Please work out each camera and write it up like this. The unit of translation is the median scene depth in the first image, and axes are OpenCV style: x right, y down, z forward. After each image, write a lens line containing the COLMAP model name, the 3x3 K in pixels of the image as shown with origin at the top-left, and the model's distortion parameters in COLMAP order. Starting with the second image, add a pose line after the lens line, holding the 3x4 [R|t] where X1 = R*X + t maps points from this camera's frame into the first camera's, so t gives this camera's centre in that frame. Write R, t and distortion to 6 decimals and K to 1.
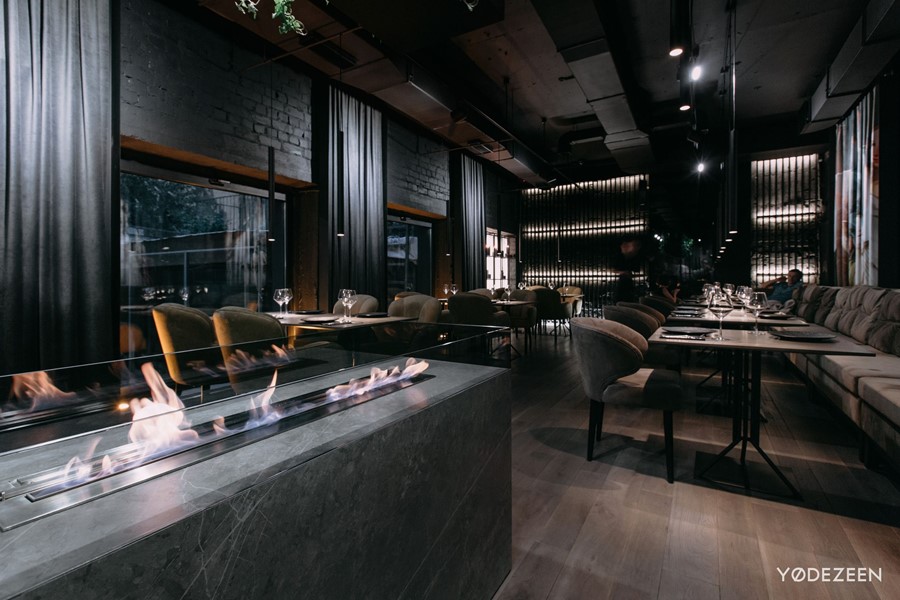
lens RADIAL K [[394.2, 0, 440.6], [0, 394.2, 290.5], [0, 0, 1]] dist [0.017193, -0.000096]
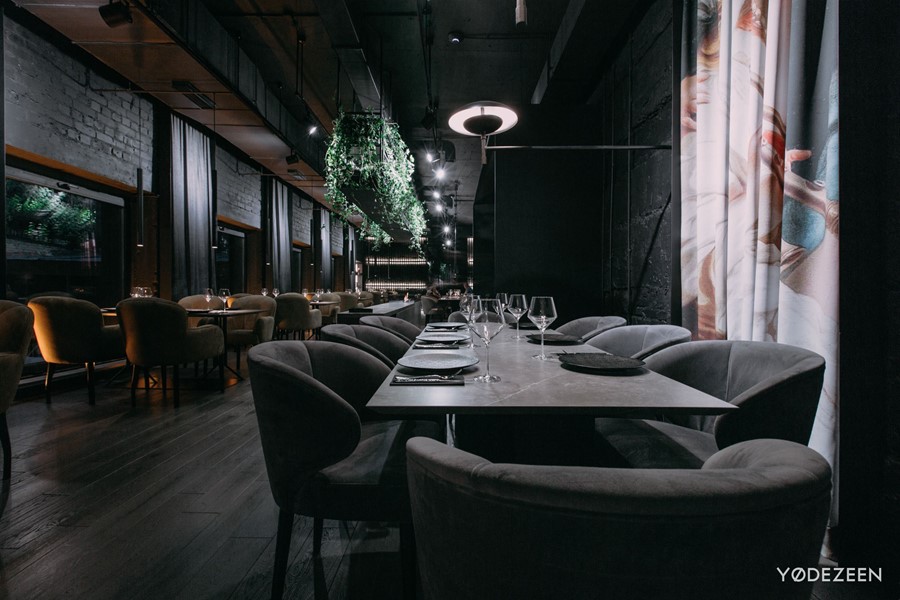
lens RADIAL K [[362.1, 0, 450.0], [0, 362.1, 301.8], [0, 0, 1]] dist [0.007822, 0.000067]
pose [[0.816725, 0.011914, 0.576904, -0.823838], [-0.020814, 0.999744, 0.008821, 0.032182], [-0.576651, -0.019212, 0.816764, -1.180747]]
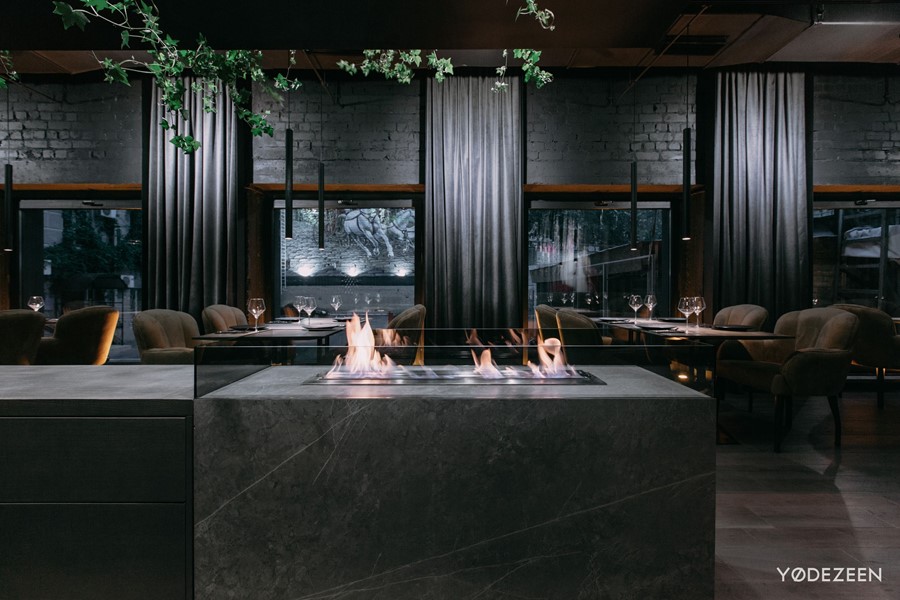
lens RADIAL K [[362.1, 0, 448.0], [0, 362.1, 296.6], [0, 0, 1]] dist [0.007822, 0.000067]
pose [[0.576482, 0.021940, -0.816816, 0.056479], [-0.023612, 0.999669, 0.010187, 0.000594], [0.816769, 0.013414, 0.576809, 0.019795]]
